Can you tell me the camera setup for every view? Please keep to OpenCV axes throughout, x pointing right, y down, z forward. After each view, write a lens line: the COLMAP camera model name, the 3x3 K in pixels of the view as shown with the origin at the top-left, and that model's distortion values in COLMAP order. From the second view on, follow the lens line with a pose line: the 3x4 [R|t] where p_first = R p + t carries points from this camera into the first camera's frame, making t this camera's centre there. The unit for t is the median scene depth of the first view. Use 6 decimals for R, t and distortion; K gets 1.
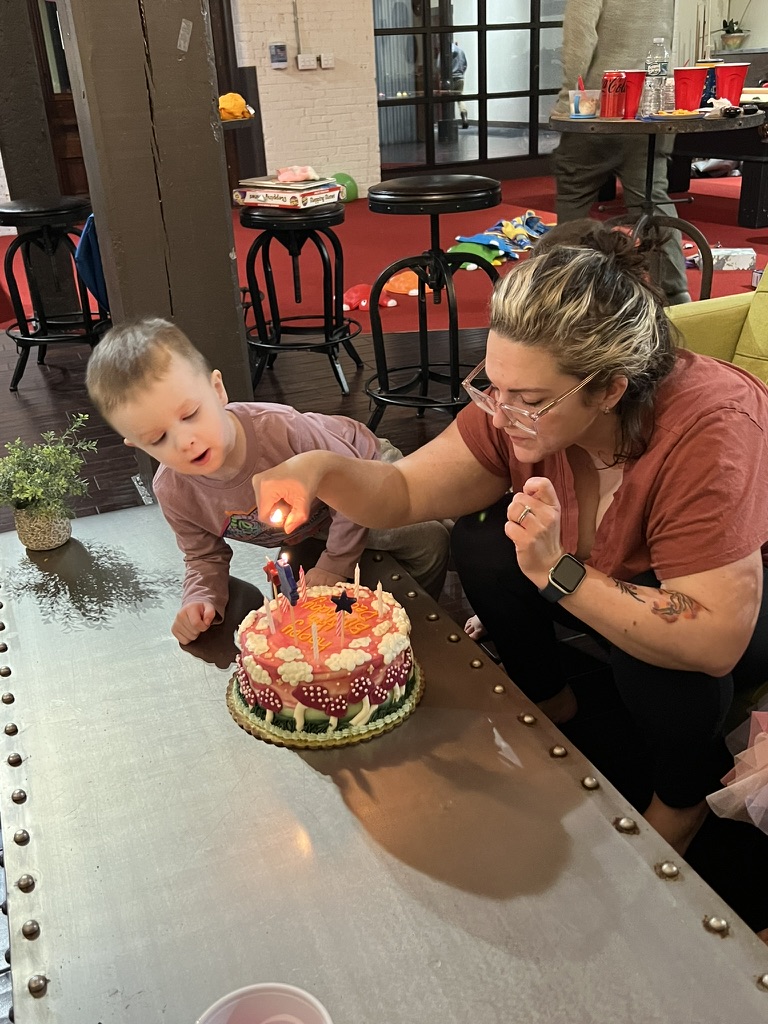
lens RADIAL K [[965.7, 0, 384.0], [0, 965.7, 512.0], [0, 0, 1]] dist [0.111644, -0.179626]
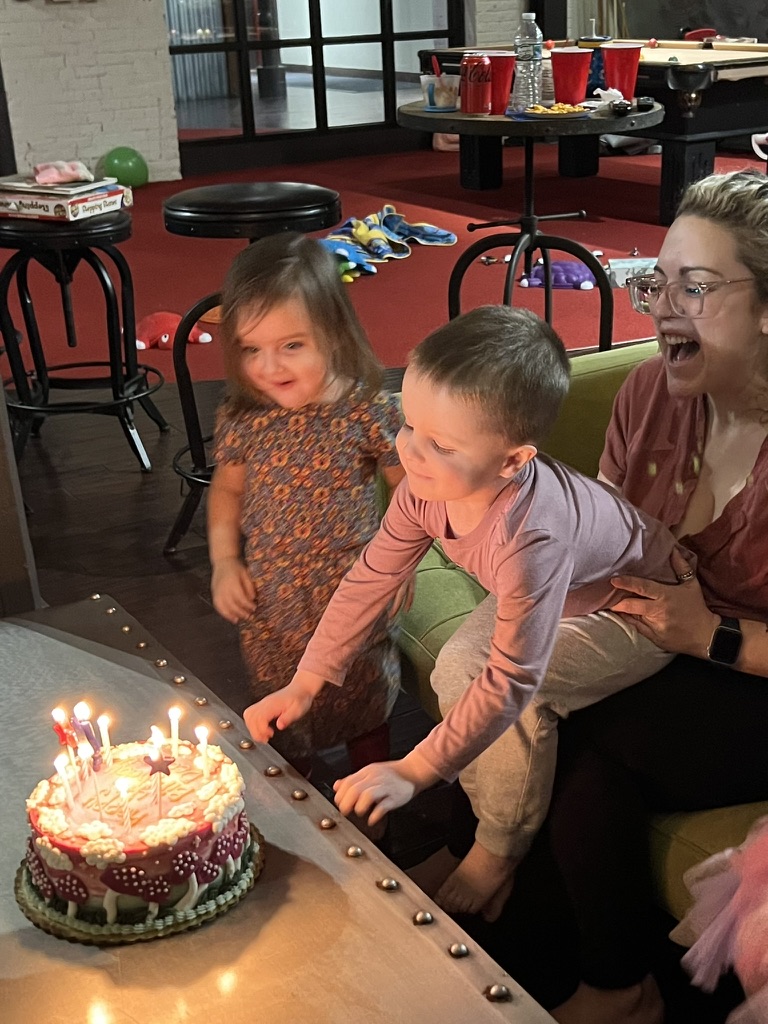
lens RADIAL K [[1094.9, 0, 383.7], [0, 1094.9, 629.1], [0, 0, 1]] dist [0.090586, -0.133170]
pose [[0.985369, -0.048740, 0.163317, -0.004207], [0.052068, 0.998513, -0.016158, 0.017900], [-0.162287, 0.024425, 0.986441, 0.142883]]
